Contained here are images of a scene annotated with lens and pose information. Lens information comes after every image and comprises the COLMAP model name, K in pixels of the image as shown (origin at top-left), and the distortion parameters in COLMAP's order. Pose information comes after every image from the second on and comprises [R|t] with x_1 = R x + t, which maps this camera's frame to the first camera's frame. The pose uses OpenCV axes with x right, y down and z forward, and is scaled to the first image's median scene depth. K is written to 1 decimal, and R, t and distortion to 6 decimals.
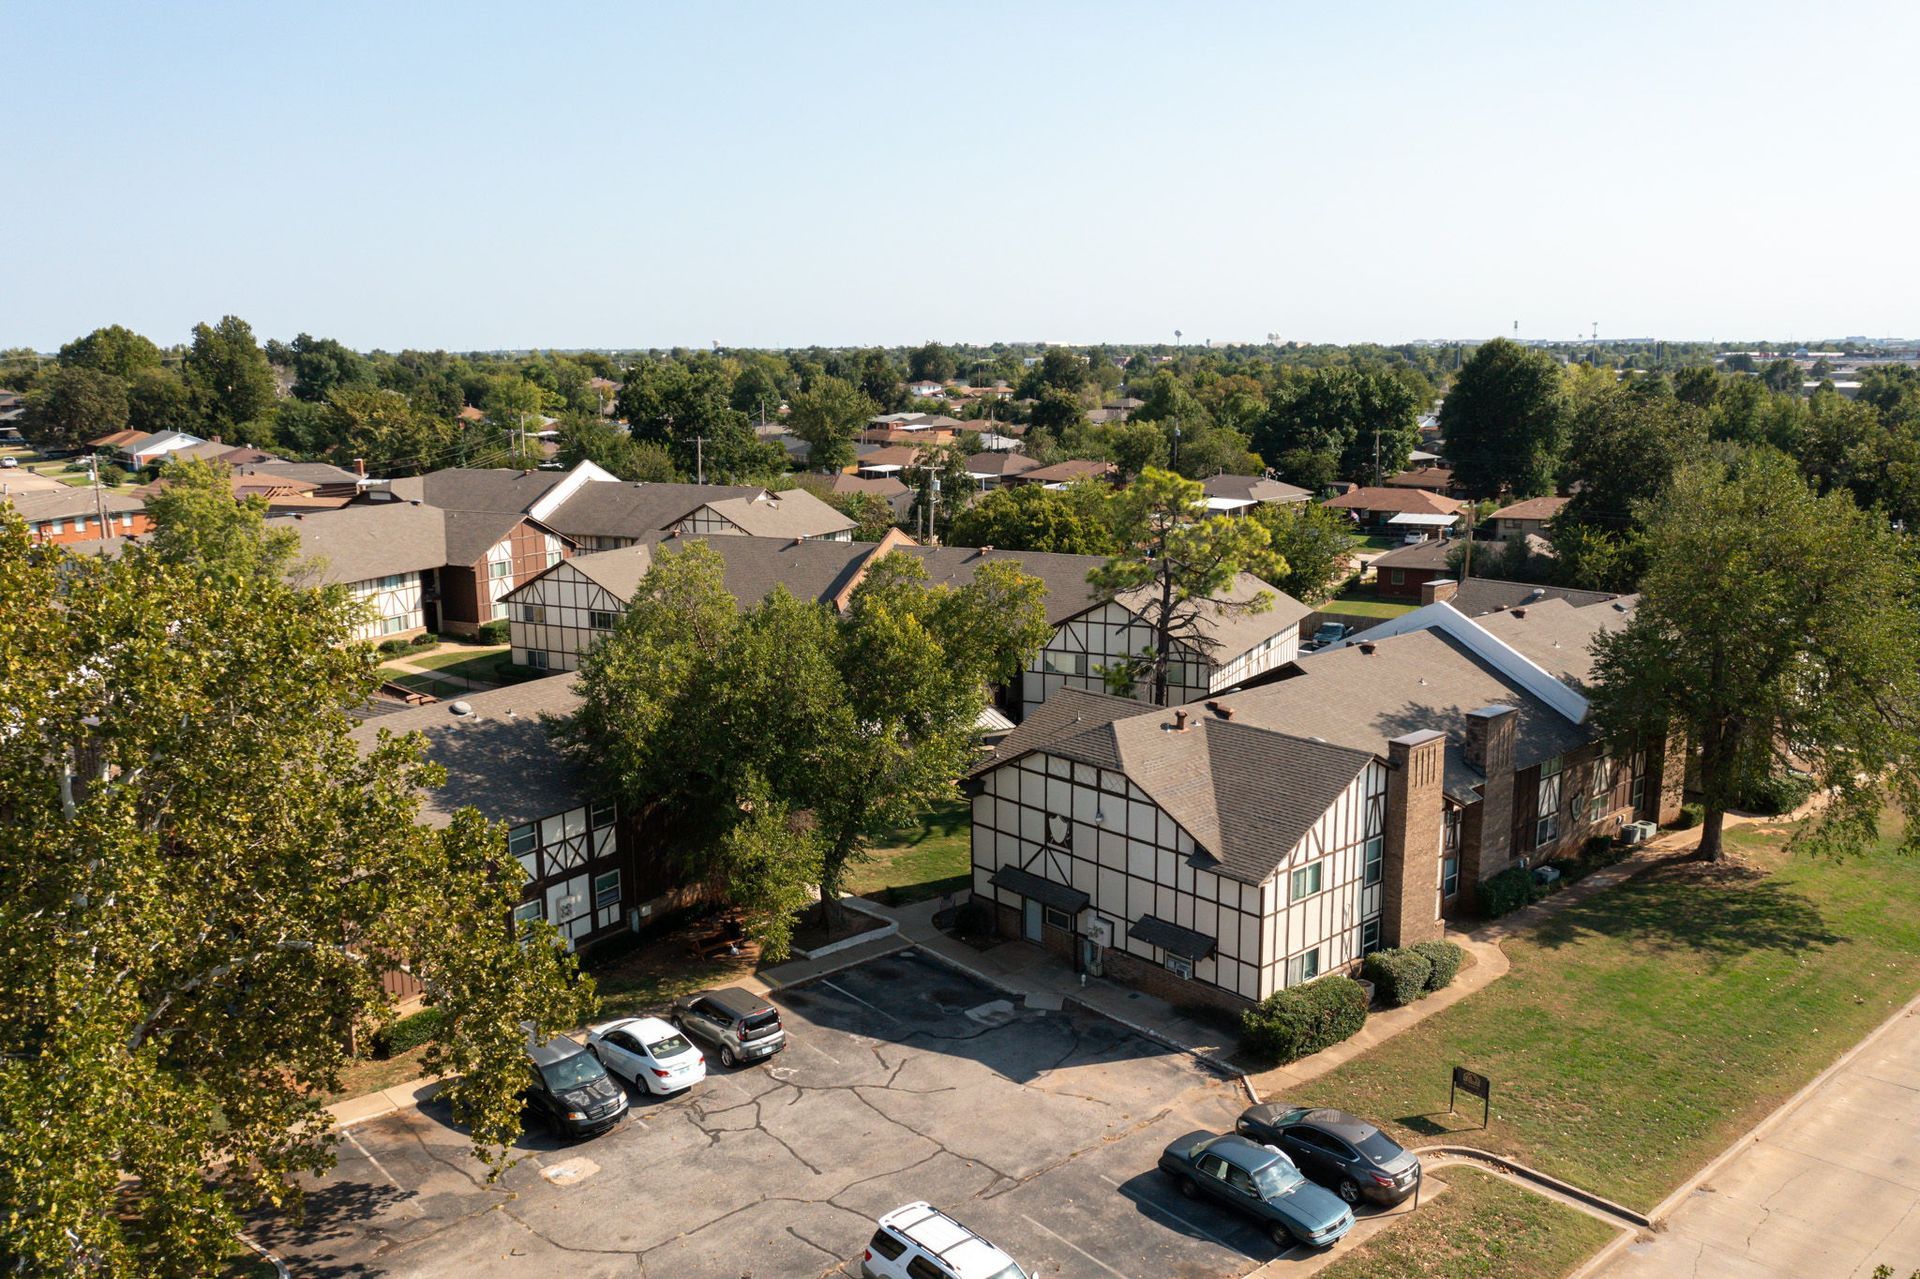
lens RADIAL K [[1532.2, 0, 960.0], [0, 1532.2, 639.5], [0, 0, 1]] dist [-0.009764, 0.007652]
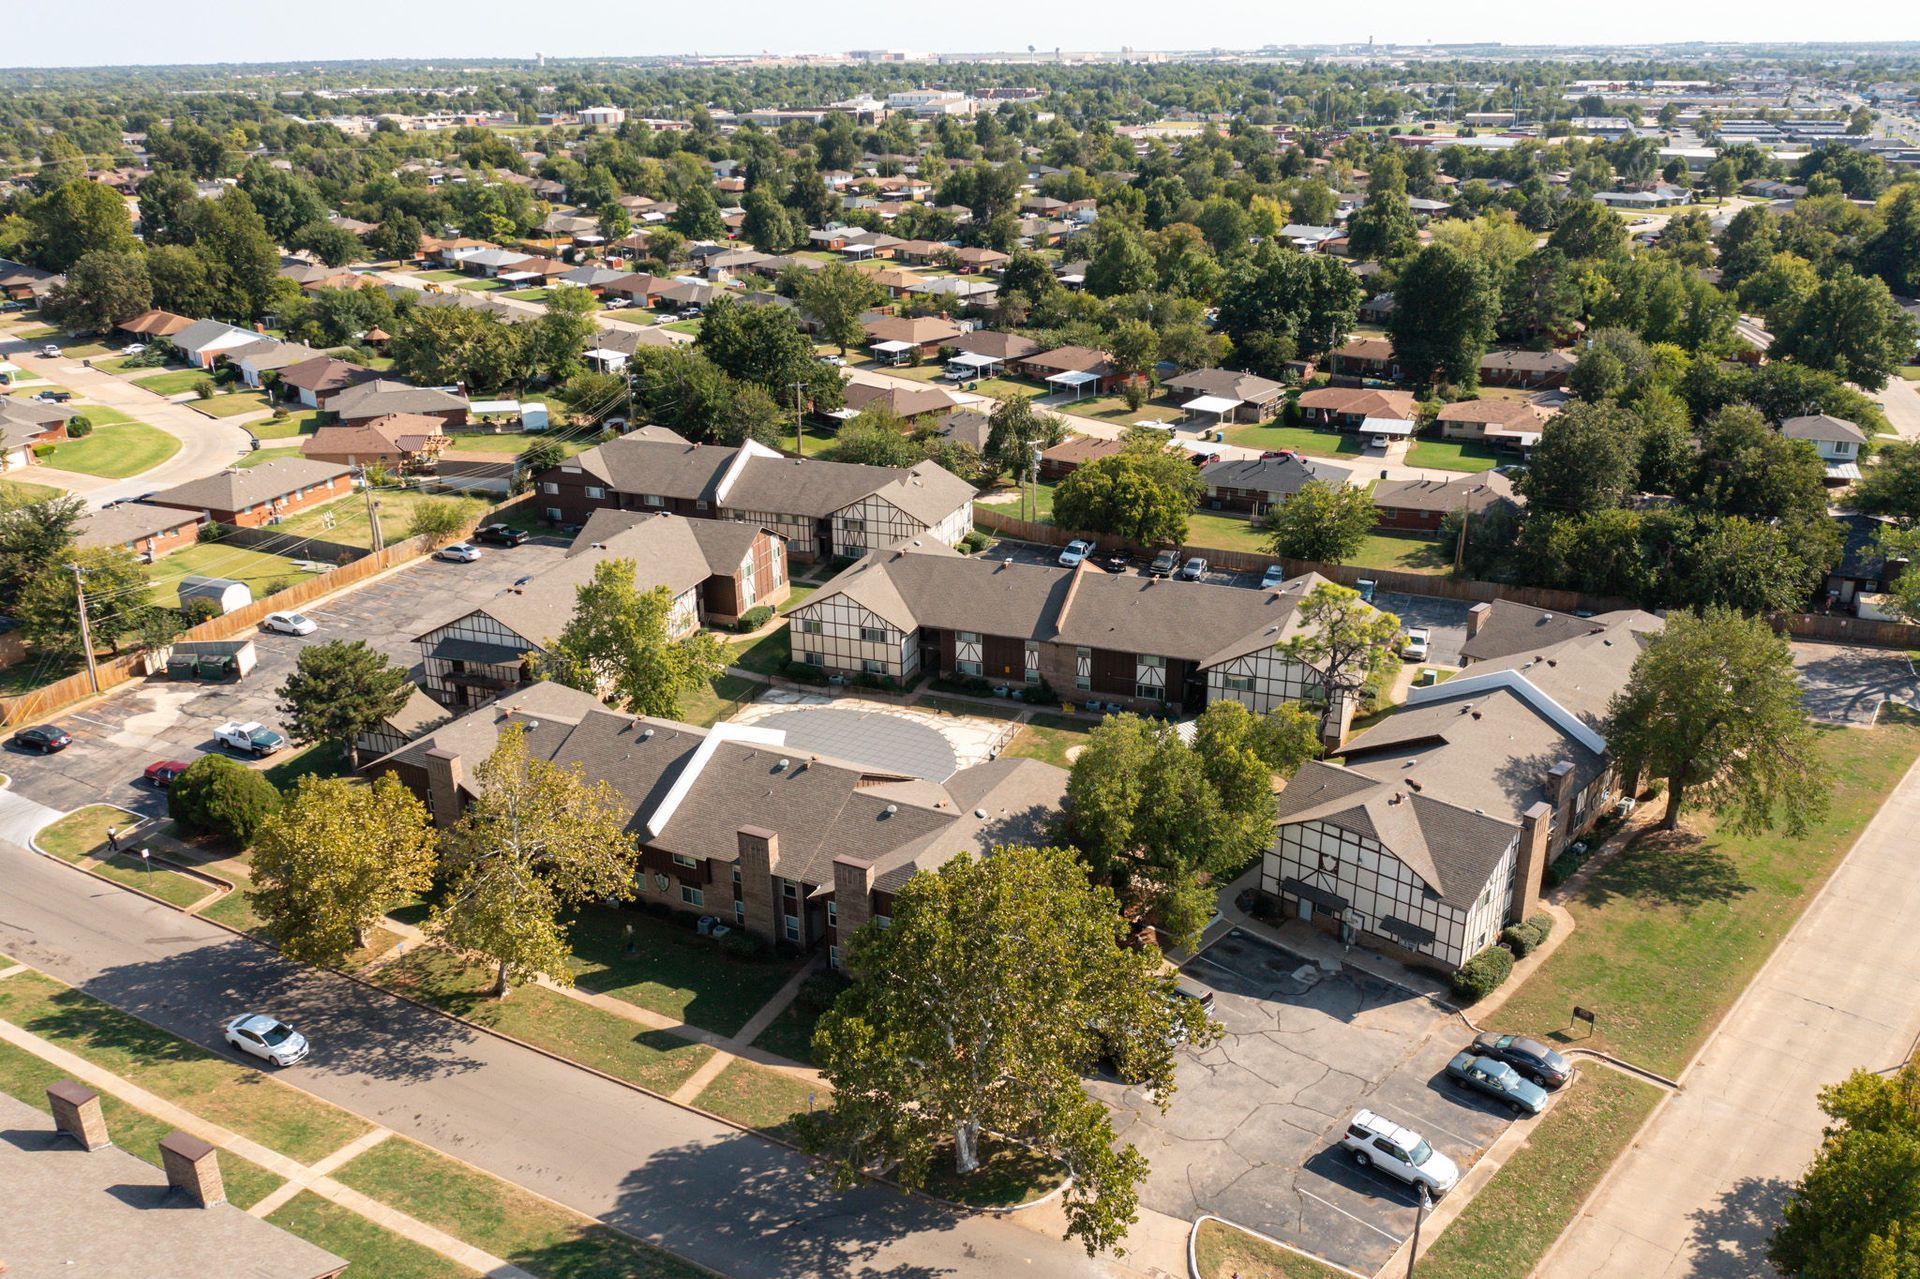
lens RADIAL K [[1532.2, 0, 960.0], [0, 1532.2, 639.5], [0, 0, 1]] dist [-0.009764, 0.007652]
pose [[0.994745, -0.041951, 0.093398, -0.507431], [0.024530, 0.983287, 0.180404, -0.452240], [-0.099405, -0.177164, 0.979148, -0.612932]]
